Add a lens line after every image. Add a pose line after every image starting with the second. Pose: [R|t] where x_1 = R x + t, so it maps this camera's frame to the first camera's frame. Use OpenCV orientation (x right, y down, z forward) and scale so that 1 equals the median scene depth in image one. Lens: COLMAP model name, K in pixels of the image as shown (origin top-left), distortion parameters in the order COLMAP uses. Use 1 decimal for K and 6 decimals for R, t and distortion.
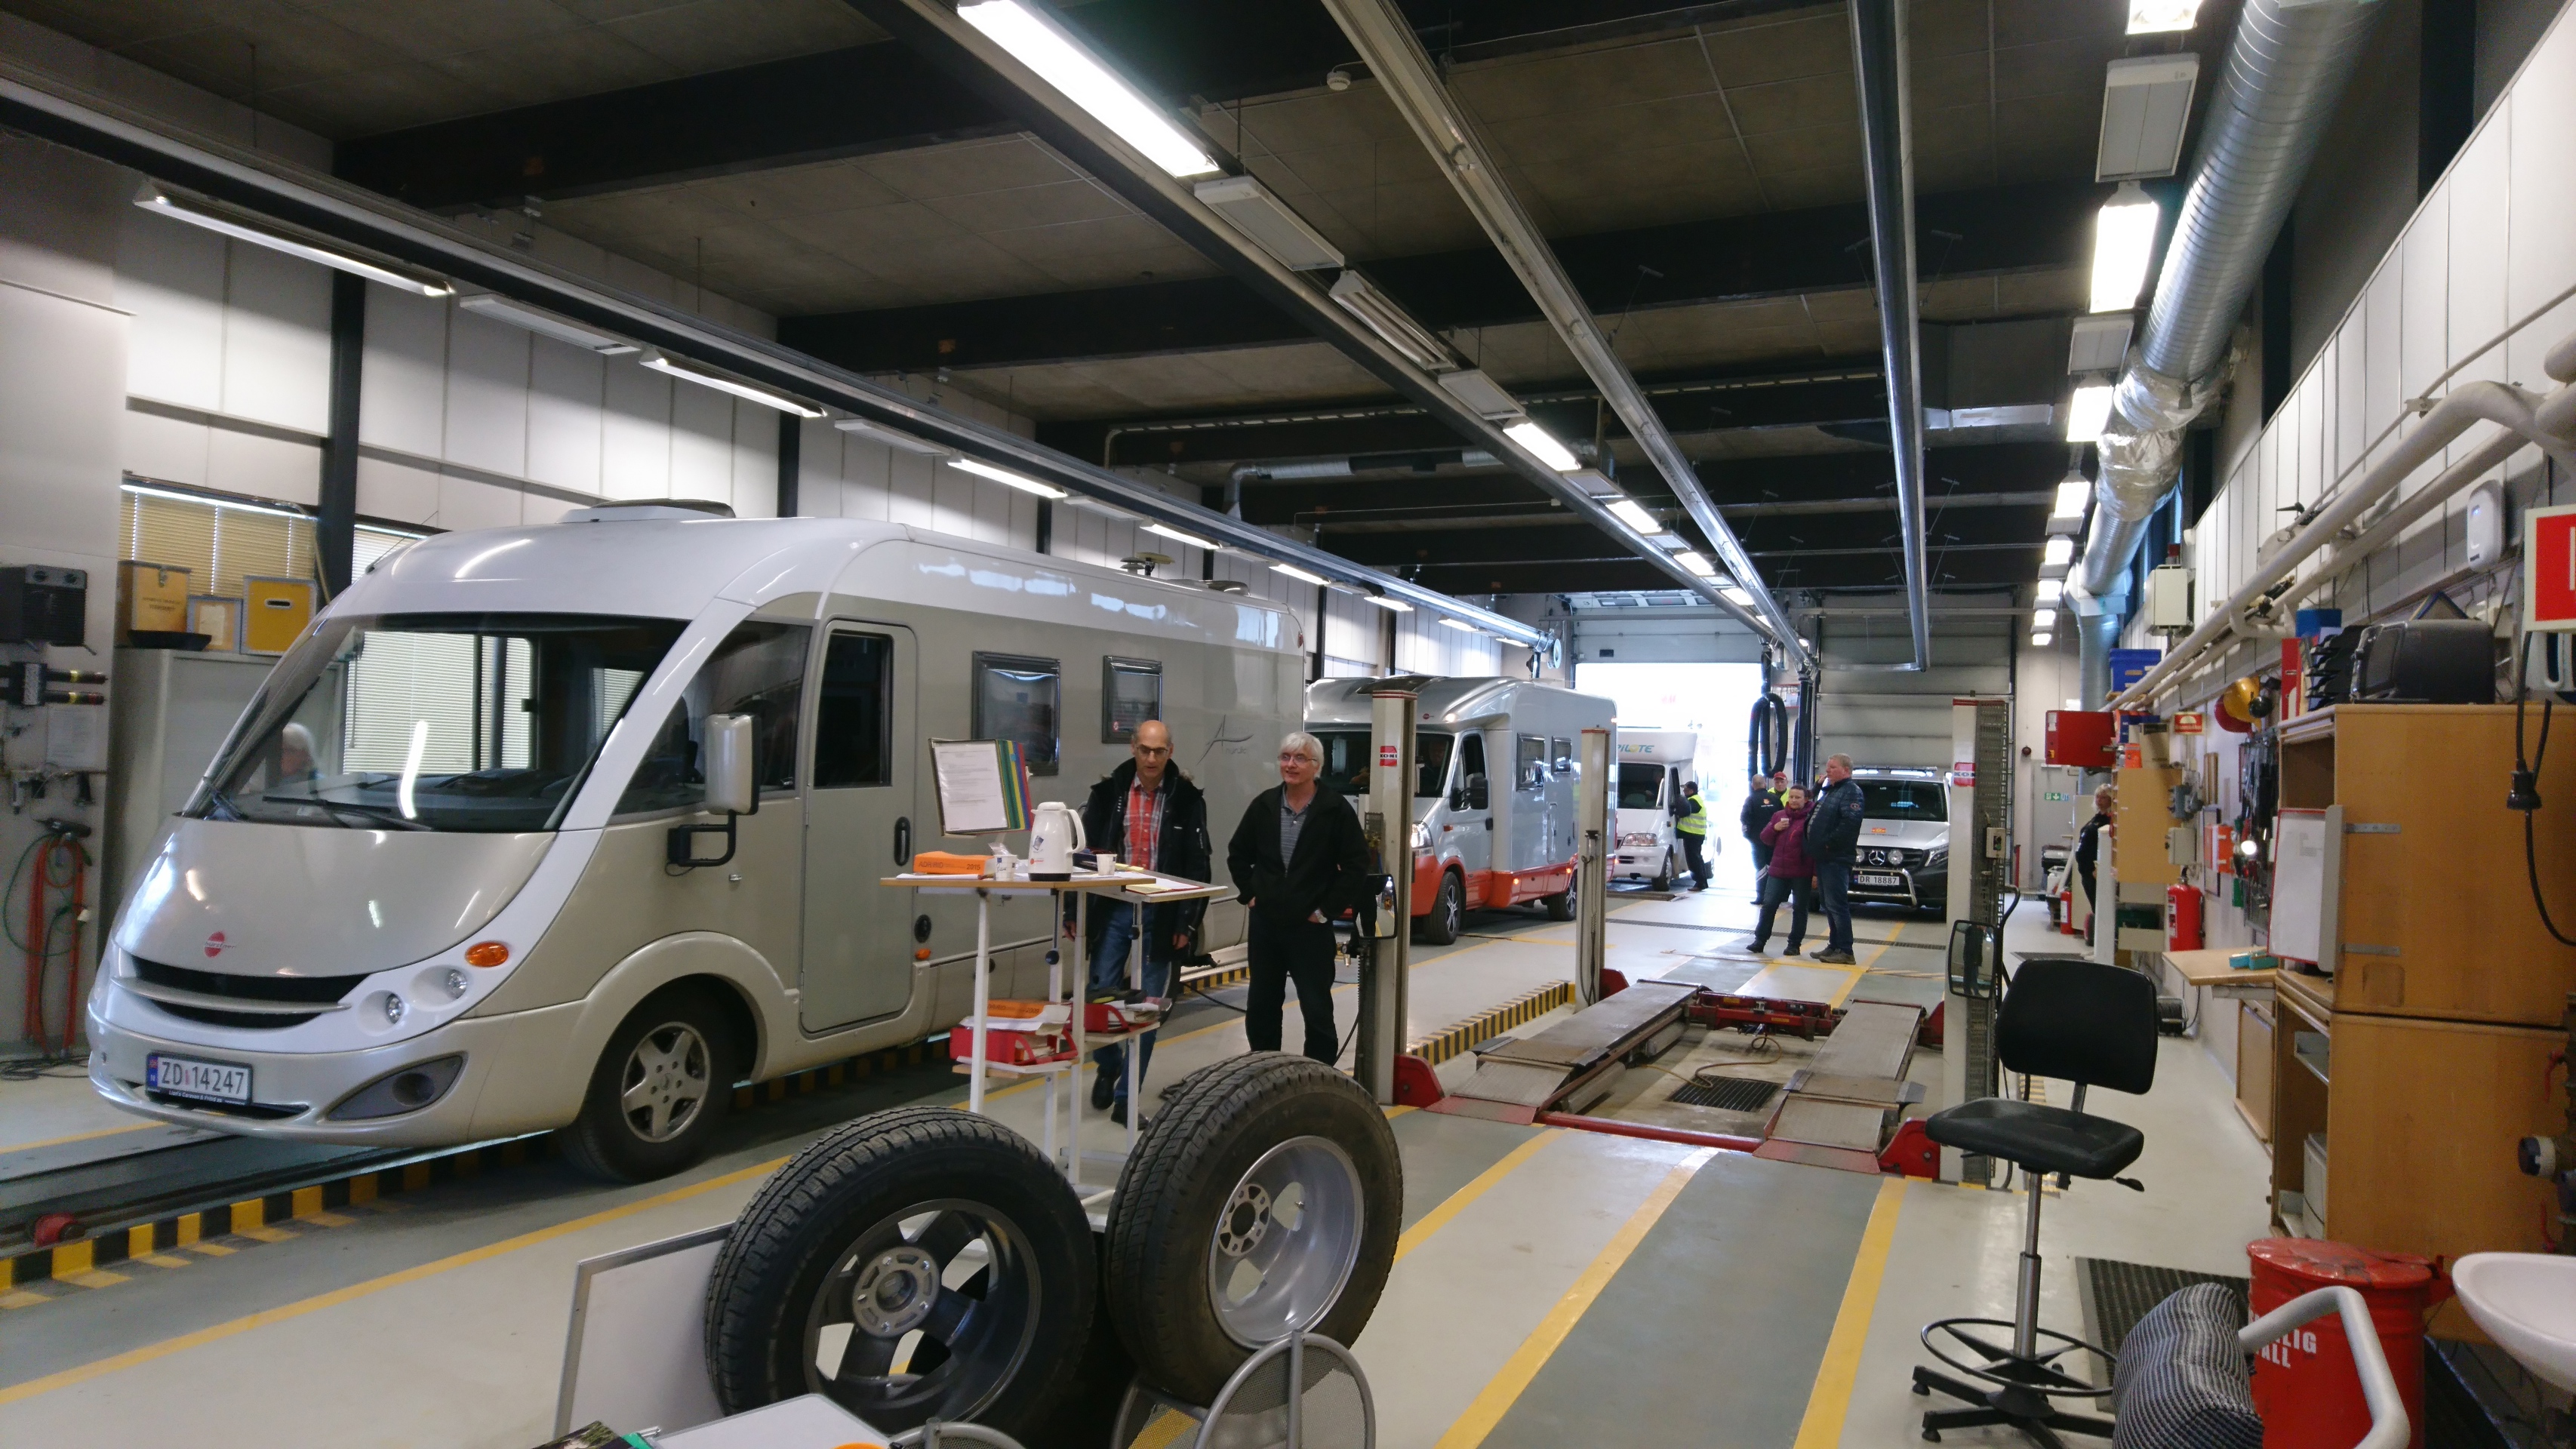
lens RADIAL K [[1624.5, 0, 1297.7], [0, 1624.5, 719.3], [0, 0, 1]] dist [0.006773, -0.004477]
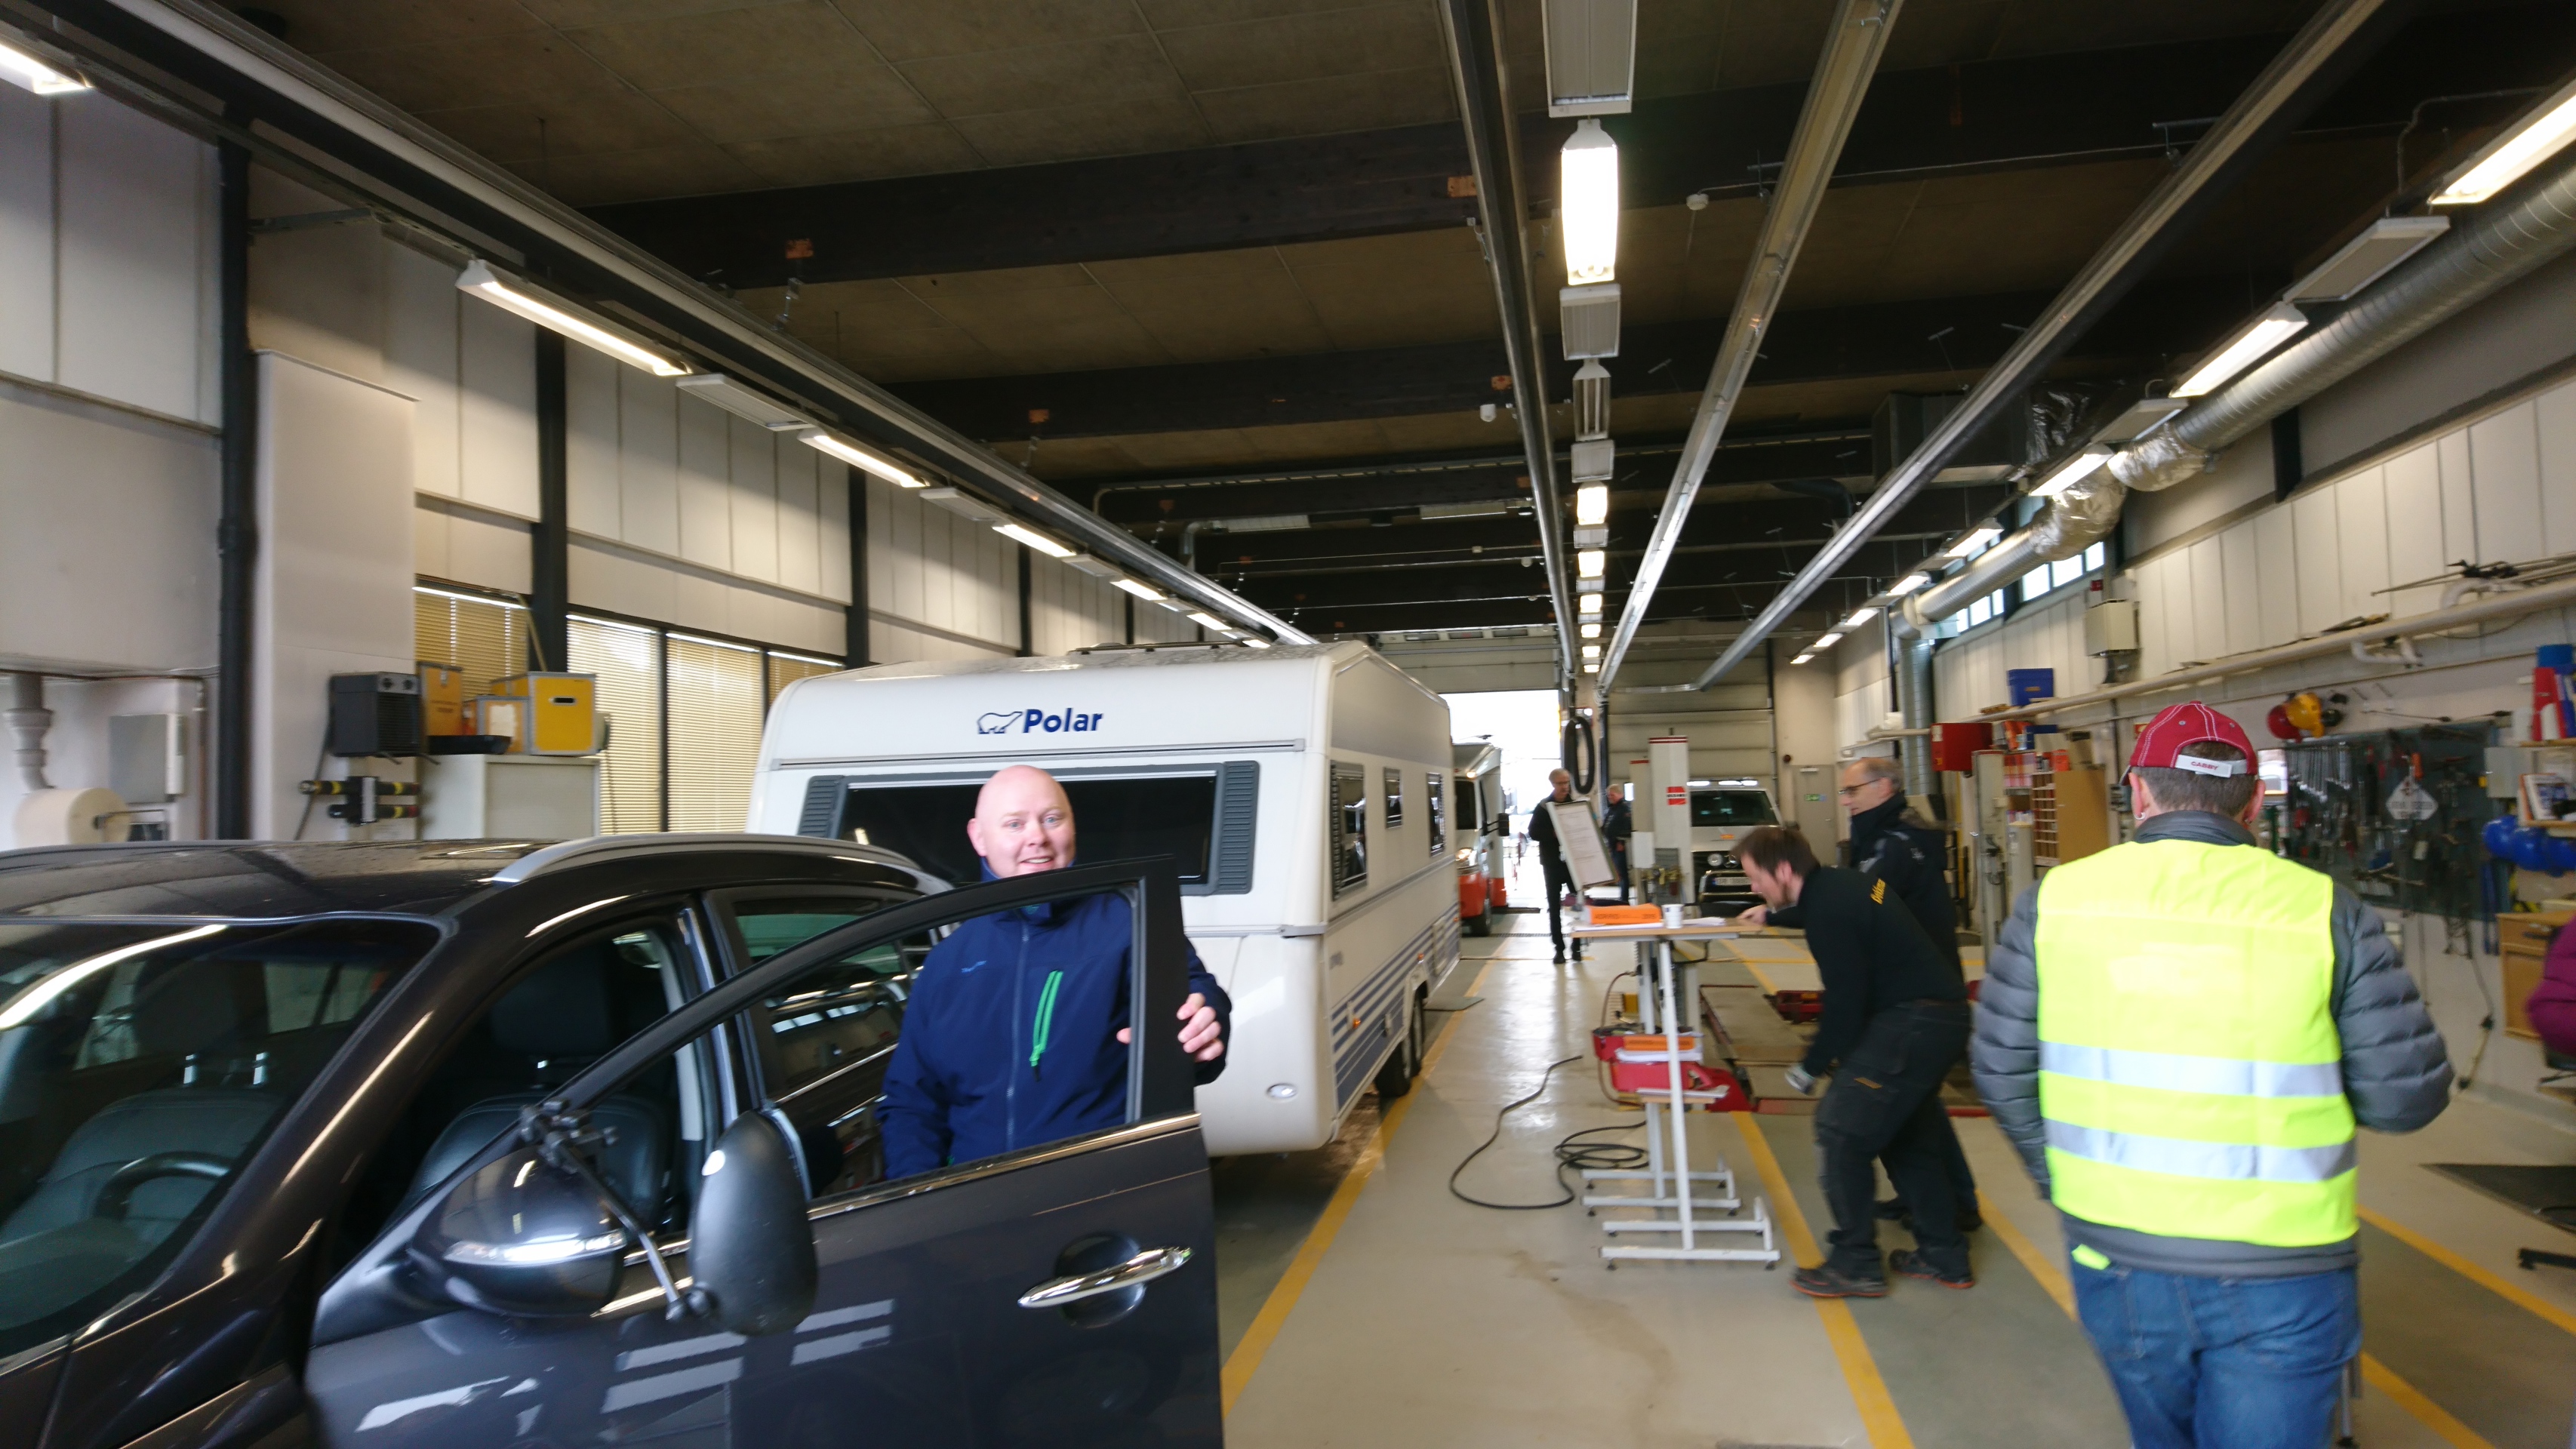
lens RADIAL K [[1624.5, 0, 1280.7], [0, 1624.5, 732.7], [0, 0, 1]] dist [0.006773, -0.004477]
pose [[0.972851, -0.047041, 0.226601, -0.393902], [0.049611, 0.998753, -0.005659, -0.023381], [-0.226052, 0.016747, 0.973971, -0.025029]]
